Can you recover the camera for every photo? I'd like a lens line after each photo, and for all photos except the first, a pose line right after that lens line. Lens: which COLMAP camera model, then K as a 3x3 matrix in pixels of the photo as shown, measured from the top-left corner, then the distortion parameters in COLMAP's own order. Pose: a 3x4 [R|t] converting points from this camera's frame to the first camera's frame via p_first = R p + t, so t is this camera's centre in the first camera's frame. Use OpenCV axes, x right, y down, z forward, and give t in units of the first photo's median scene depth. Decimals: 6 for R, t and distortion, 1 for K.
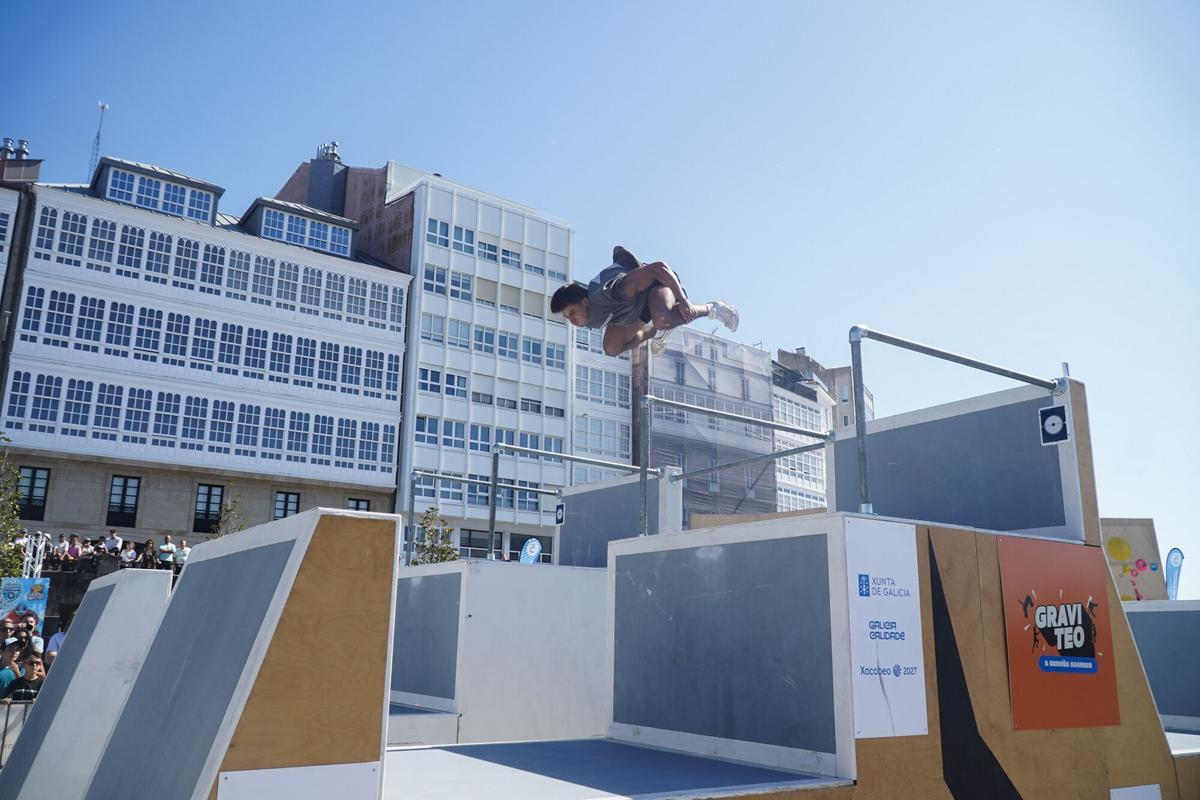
lens RADIAL K [[950.7, 0, 596.9], [0, 950.7, 399.0], [0, 0, 1]] dist [0.004941, 0.005926]
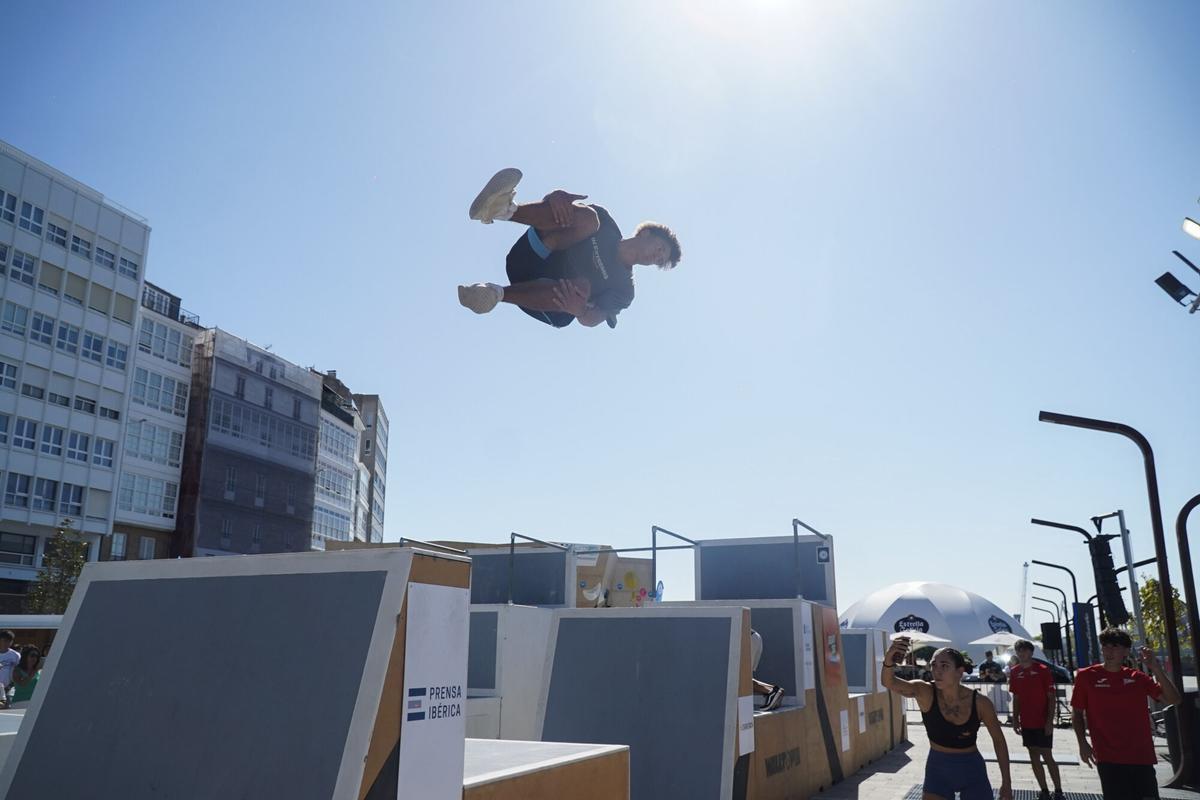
lens RADIAL K [[943.7, 0, 589.1], [0, 943.7, 403.1], [0, 0, 1]] dist [-0.008097, -0.015692]
pose [[0.850177, 0.125128, 0.511413, -0.124620], [-0.121620, 0.991751, -0.040471, -0.018106], [-0.512258, -0.027791, 0.858382, -0.066145]]
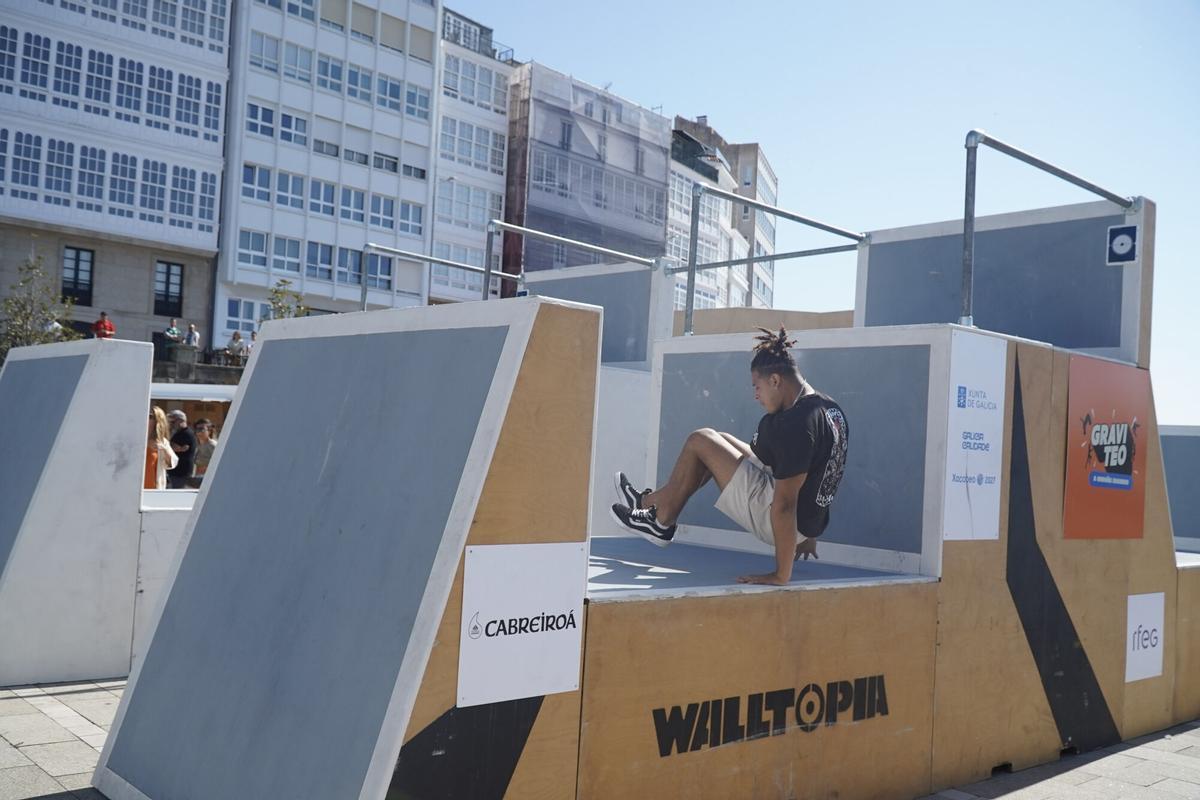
lens RADIAL K [[1115.4, 0, 595.0], [0, 1115.4, 400.4], [0, 0, 1]] dist [0.076784, -0.130808]
pose [[0.988311, 0.045969, 0.145353, -0.022525], [-0.075076, 0.976583, 0.201617, -0.000967], [-0.132681, -0.210173, 0.968619, -0.008473]]
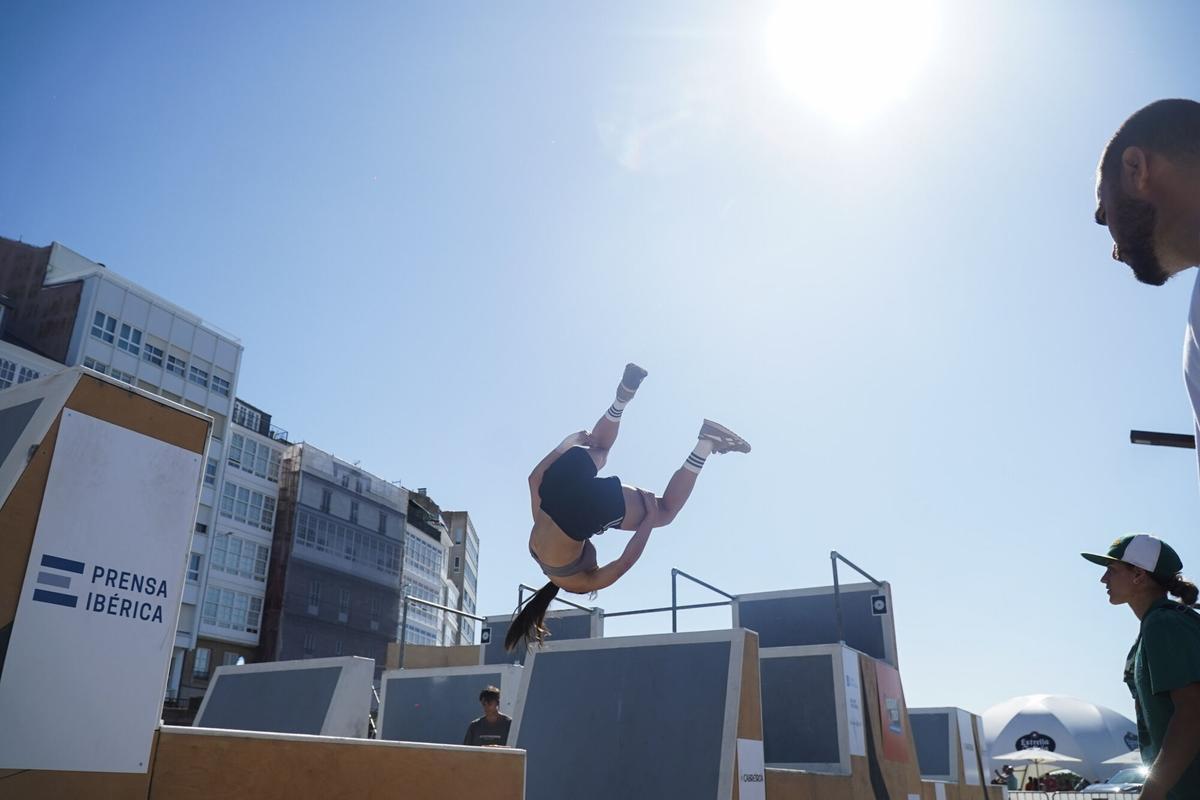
lens RADIAL K [[943.7, 0, 589.1], [0, 943.7, 403.1], [0, 0, 1]] dist [-0.008097, -0.015692]
pose [[0.901967, 0.161287, 0.400551, -0.092853], [-0.105397, 0.981798, -0.157999, -0.001144], [-0.418744, 0.100293, 0.902549, -0.054697]]
